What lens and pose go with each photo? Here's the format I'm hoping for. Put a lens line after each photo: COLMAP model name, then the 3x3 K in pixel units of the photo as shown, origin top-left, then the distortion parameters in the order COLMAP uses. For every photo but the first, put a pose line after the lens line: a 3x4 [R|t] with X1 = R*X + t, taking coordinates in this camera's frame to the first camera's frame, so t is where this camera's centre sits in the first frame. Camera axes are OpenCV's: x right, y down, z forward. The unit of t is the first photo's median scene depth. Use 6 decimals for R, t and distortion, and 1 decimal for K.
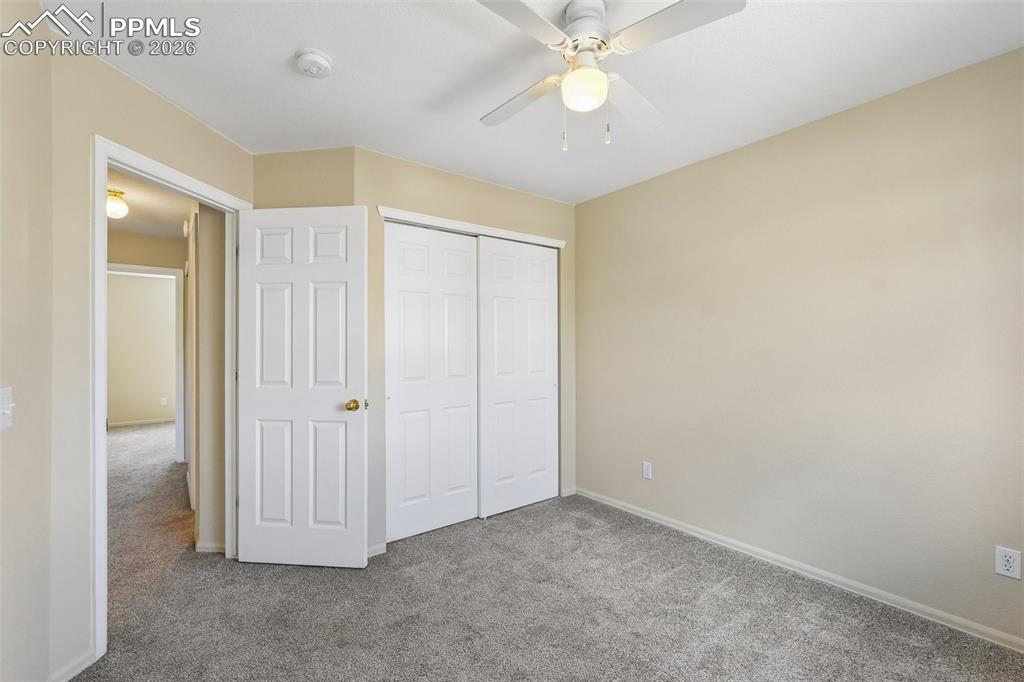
lens RADIAL K [[437.0, 0, 508.6], [0, 437.0, 342.9], [0, 0, 1]] dist [0.013447, -0.000187]
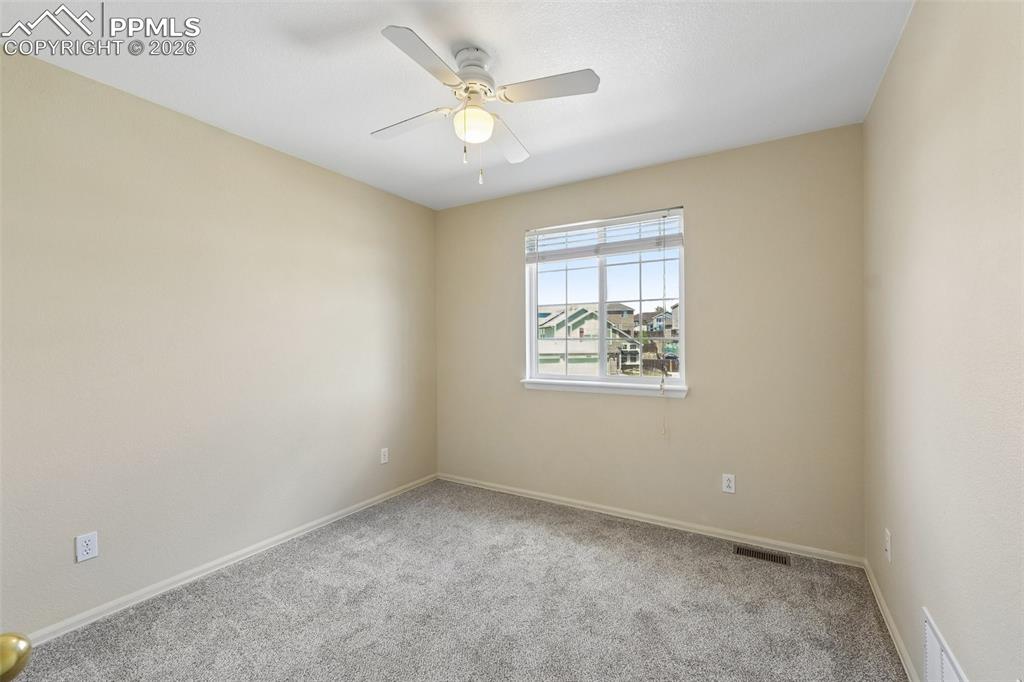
lens RADIAL K [[437.0, 0, 508.5], [0, 437.0, 341.3], [0, 0, 1]] dist [0.013447, -0.000187]
pose [[-0.365268, 0.013167, 0.930809, -0.684442], [0.000859, 0.999904, -0.013807, 0.017868], [-0.930902, -0.004244, -0.365244, 0.960569]]
